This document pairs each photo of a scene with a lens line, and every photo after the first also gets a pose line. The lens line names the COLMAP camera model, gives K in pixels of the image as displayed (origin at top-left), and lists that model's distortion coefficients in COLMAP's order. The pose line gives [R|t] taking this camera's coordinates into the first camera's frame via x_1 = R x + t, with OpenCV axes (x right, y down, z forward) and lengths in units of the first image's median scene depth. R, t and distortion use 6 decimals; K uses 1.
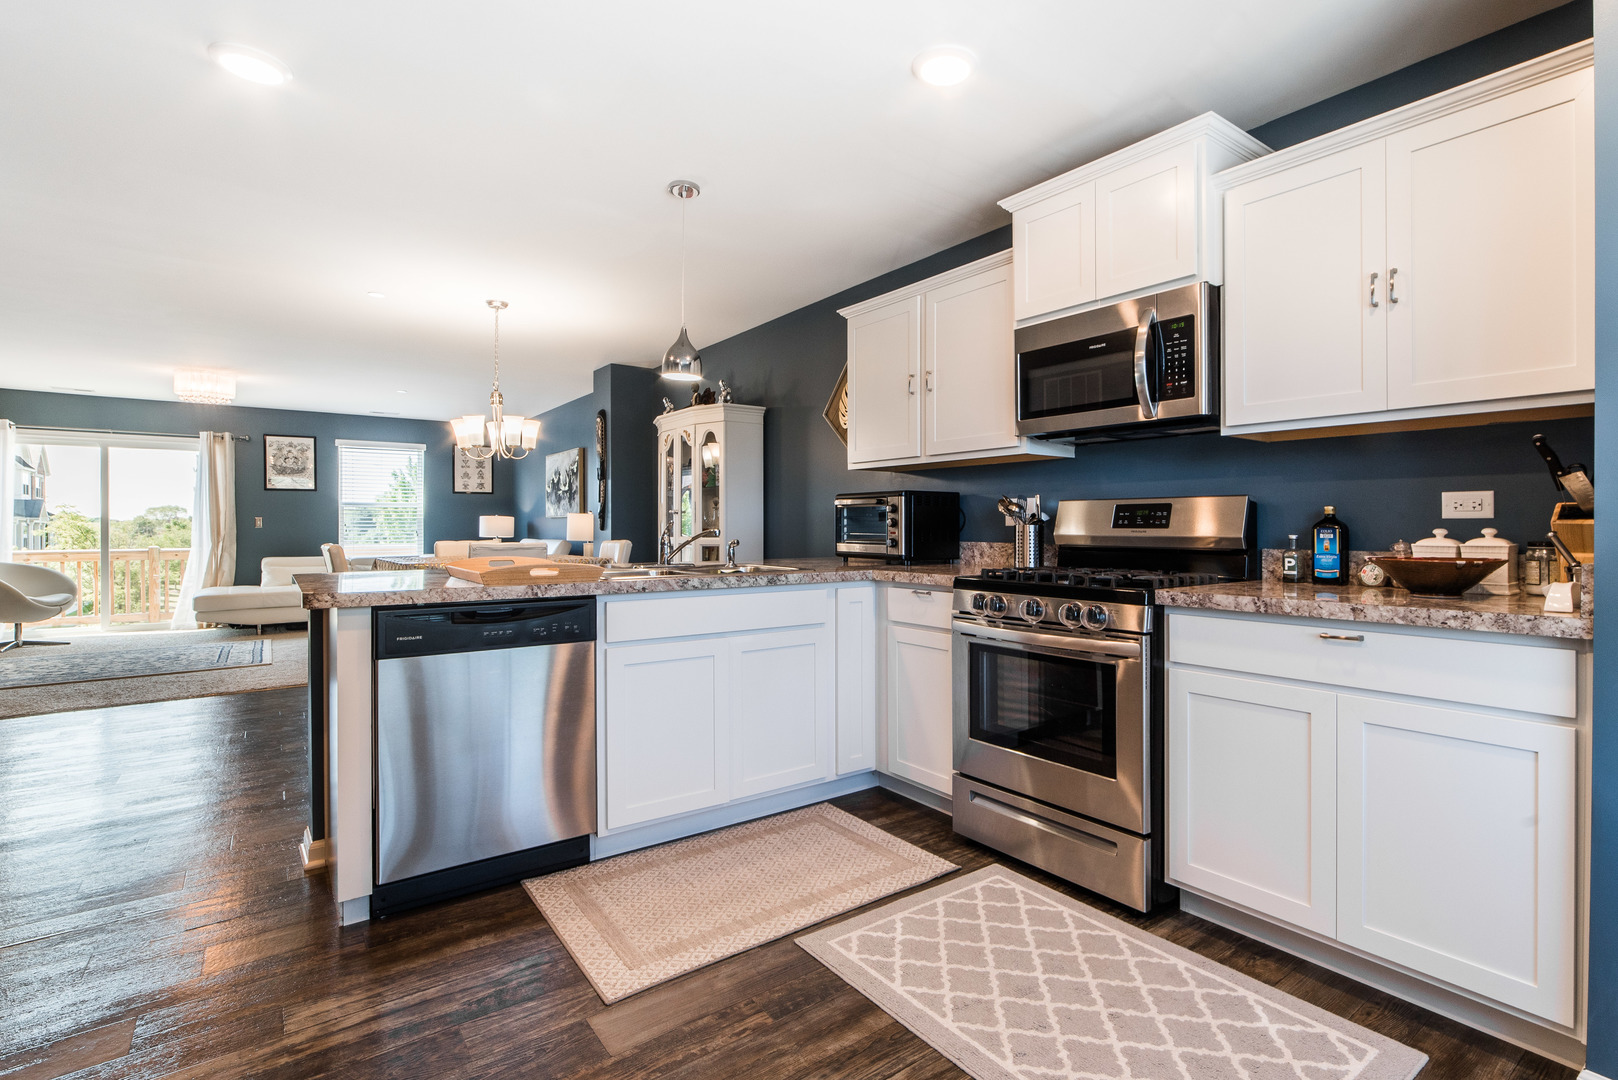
lens RADIAL K [[737.1, 0, 822.1], [0, 737.1, 531.7], [0, 0, 1]] dist [-0.006041, 0.000035]
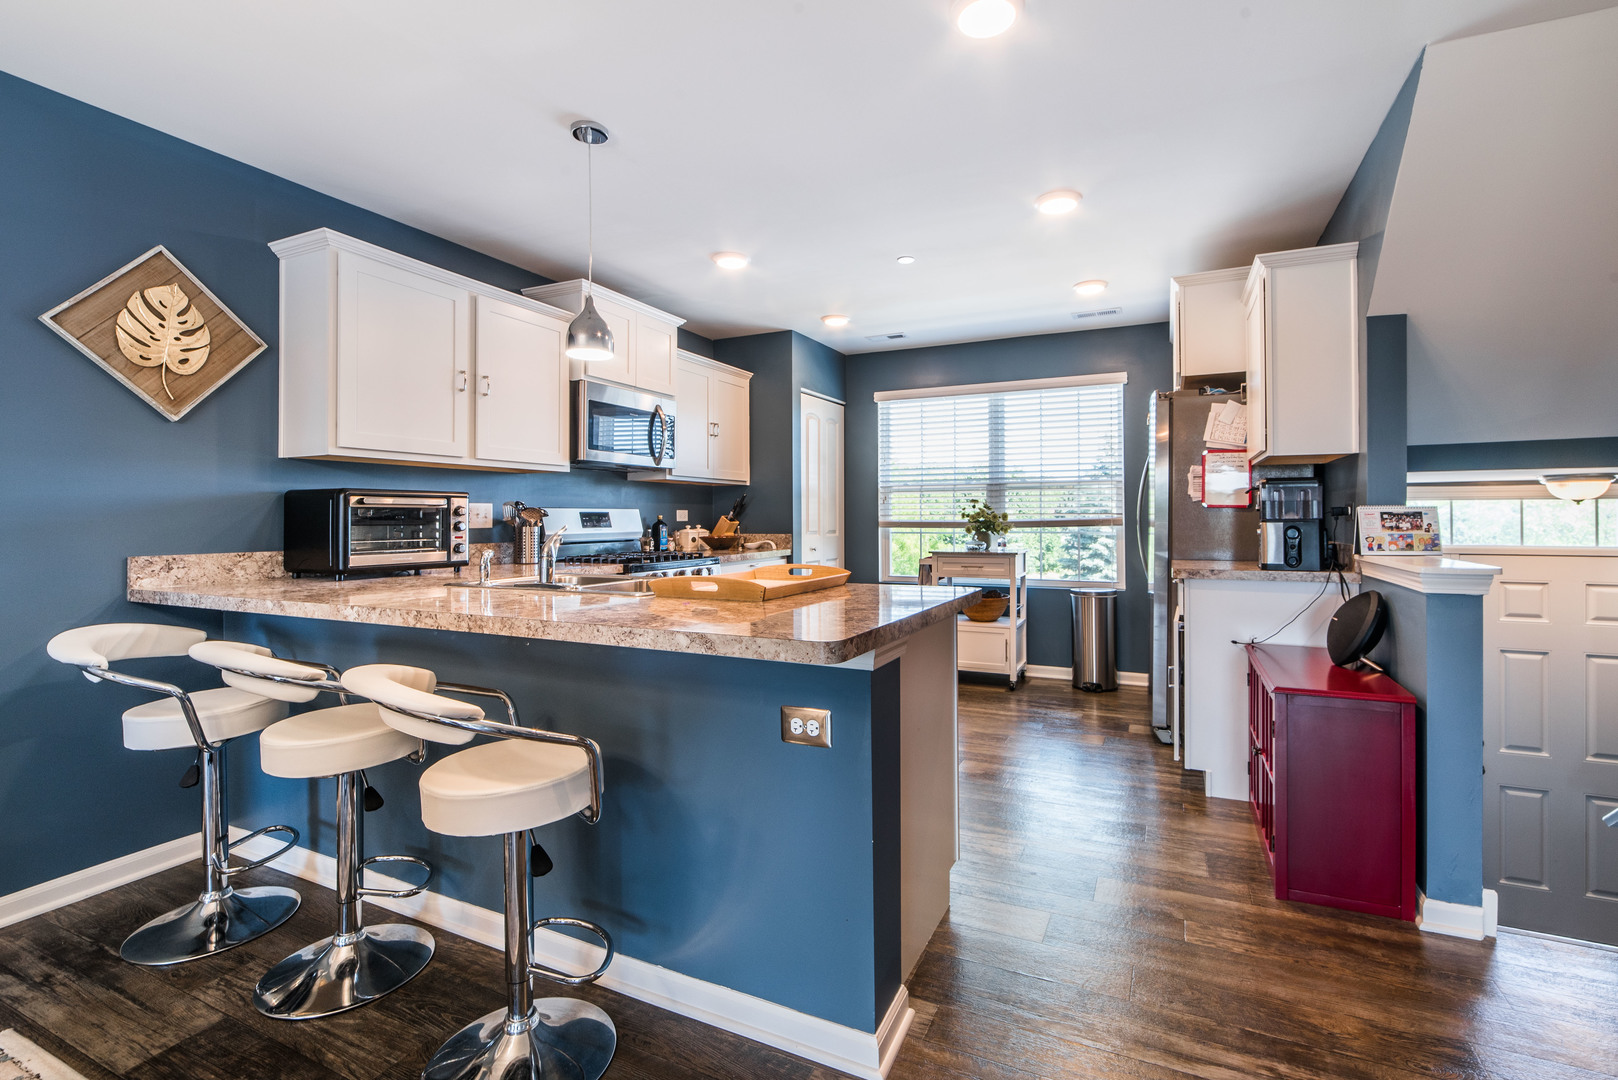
lens RADIAL K [[737.1, 0, 820.6], [0, 737.1, 523.9], [0, 0, 1]] dist [-0.006041, 0.000035]
pose [[-0.421952, -0.005649, 0.906600, -1.577442], [0.011907, 0.999860, 0.011772, -0.034217], [-0.906540, 0.015762, -0.421826, 1.653146]]
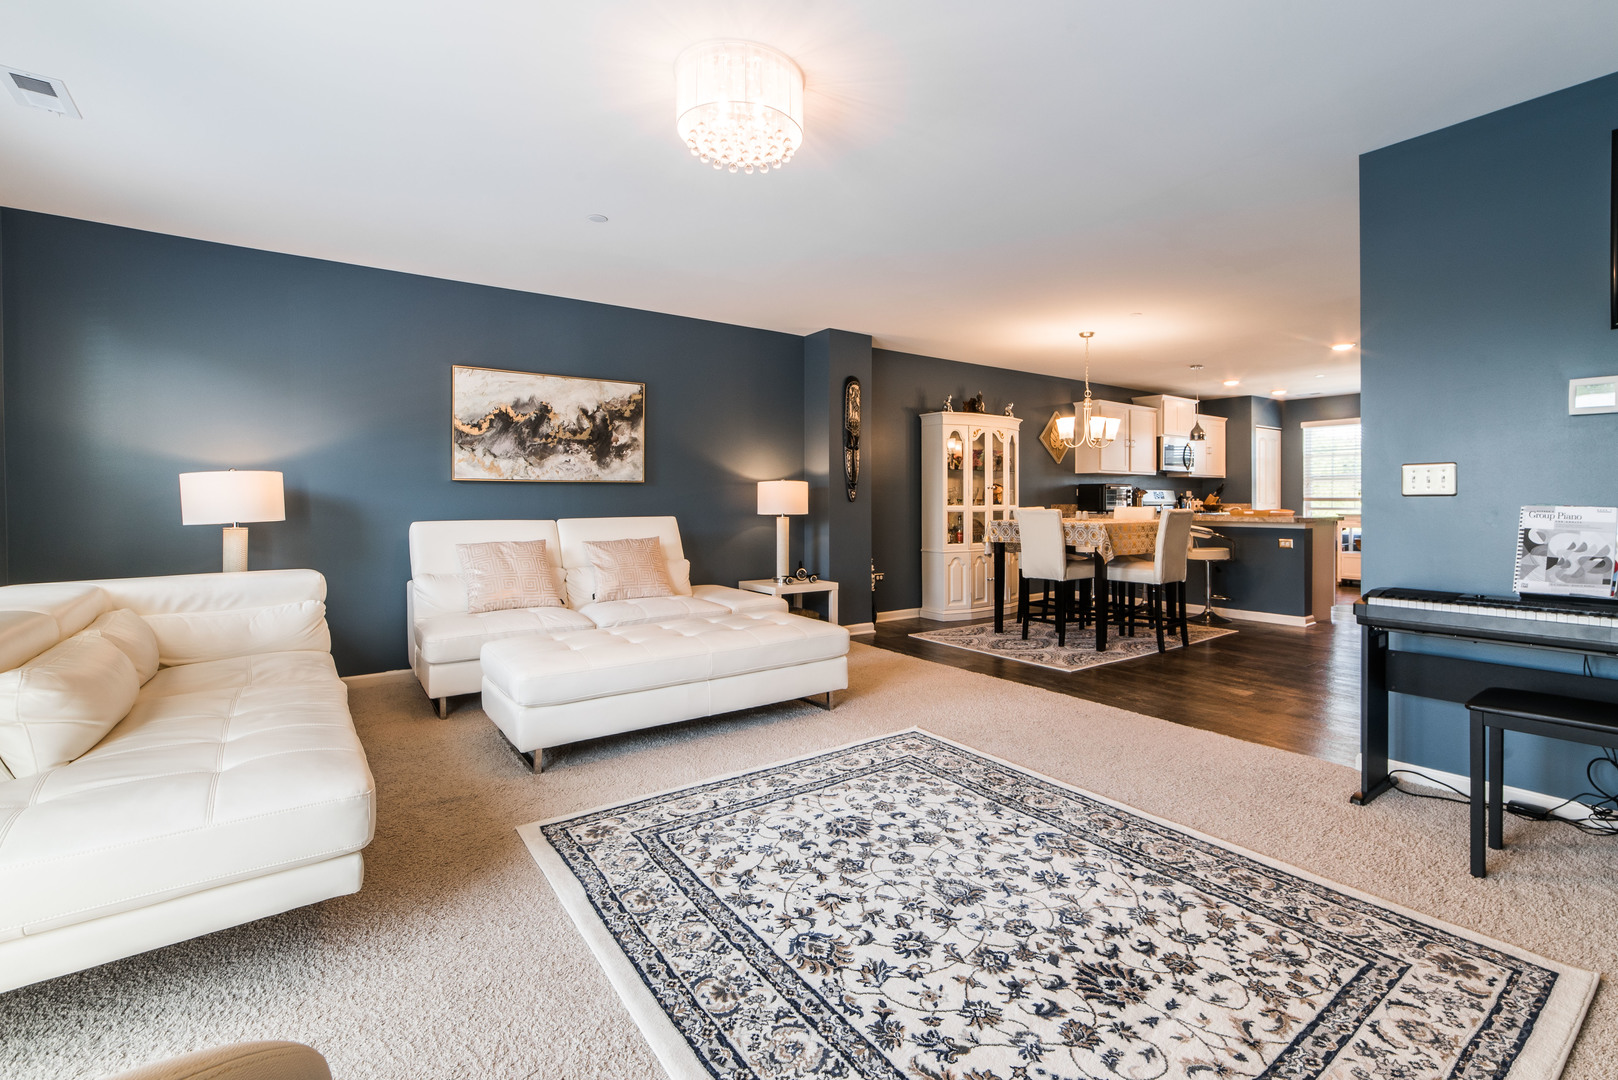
lens RADIAL K [[737.1, 0, 875.0], [0, 737.1, 500.0], [0, 0, 1]] dist [-0.006041, 0.000035]
pose [[0.010637, 0.002402, 0.999941, -4.080754], [0.012901, 0.999914, -0.002540, -0.012970], [-0.999860, 0.012927, 0.010605, 3.088009]]
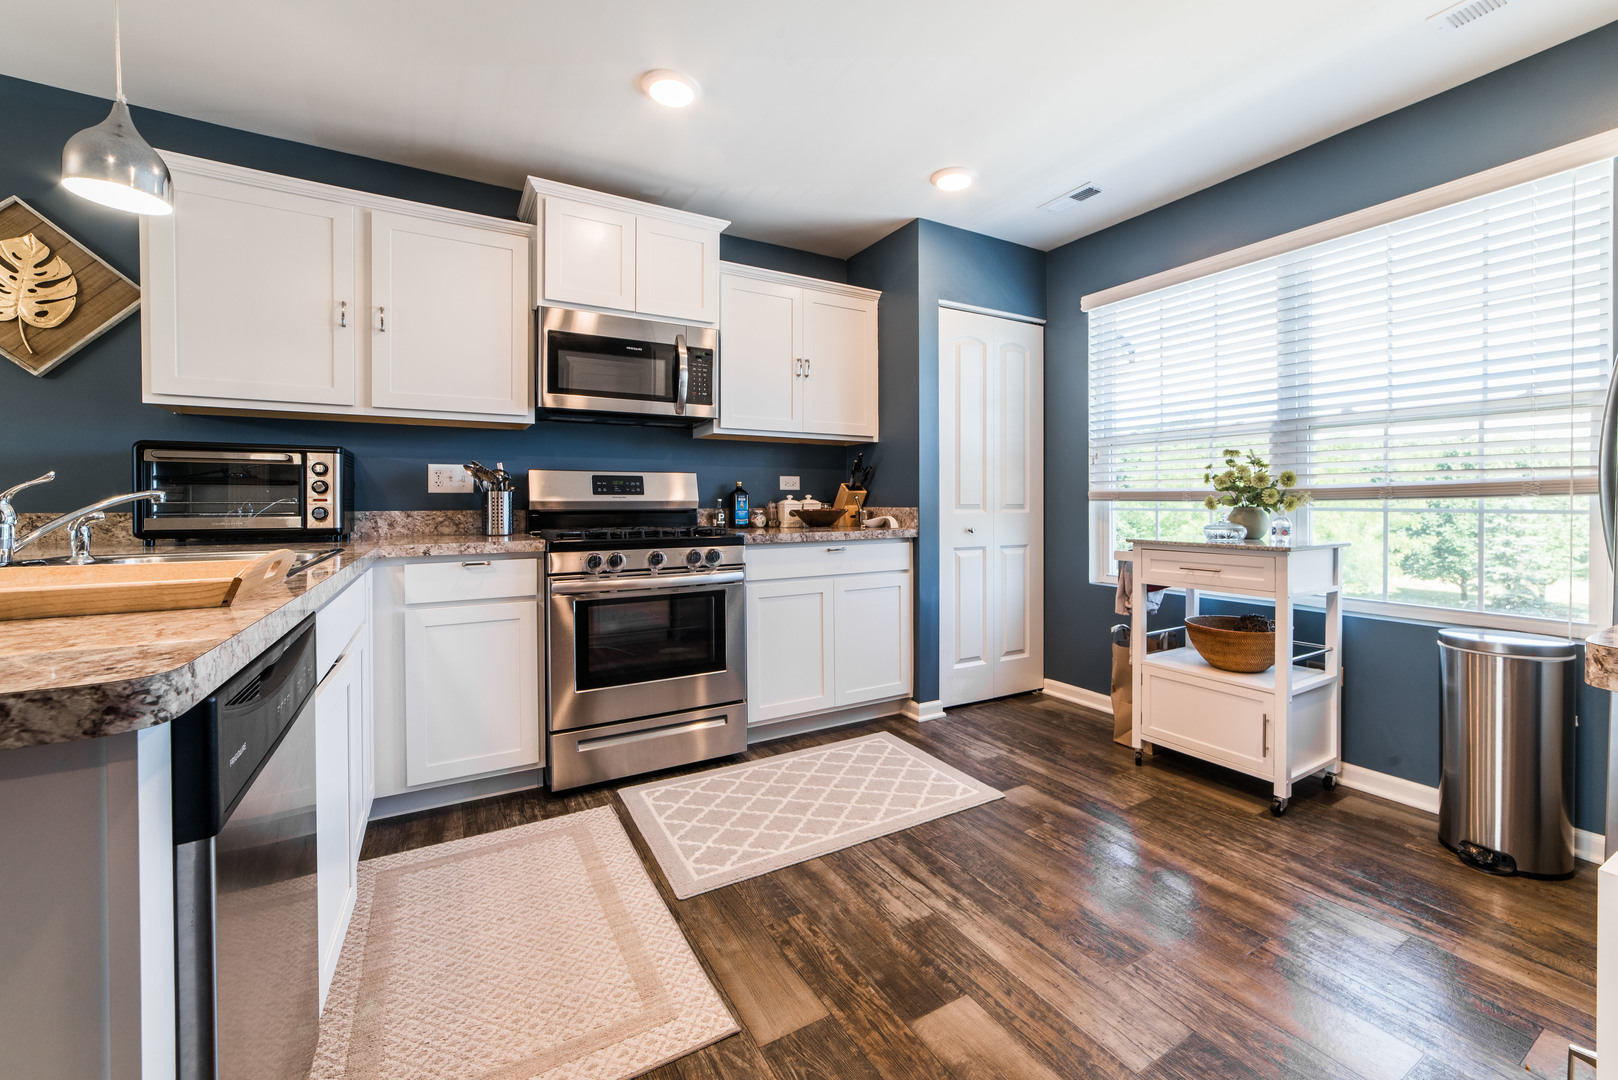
lens RADIAL K [[665.0, 0, 819.0], [0, 665.0, 511.9], [0, 0, 1]] dist [0.002082, 0.000391]
pose [[0.155416, -0.016917, 0.987704, -0.869630], [0.008778, 0.999838, 0.015743, 0.013030], [-0.987810, 0.006223, 0.155539, 0.645519]]
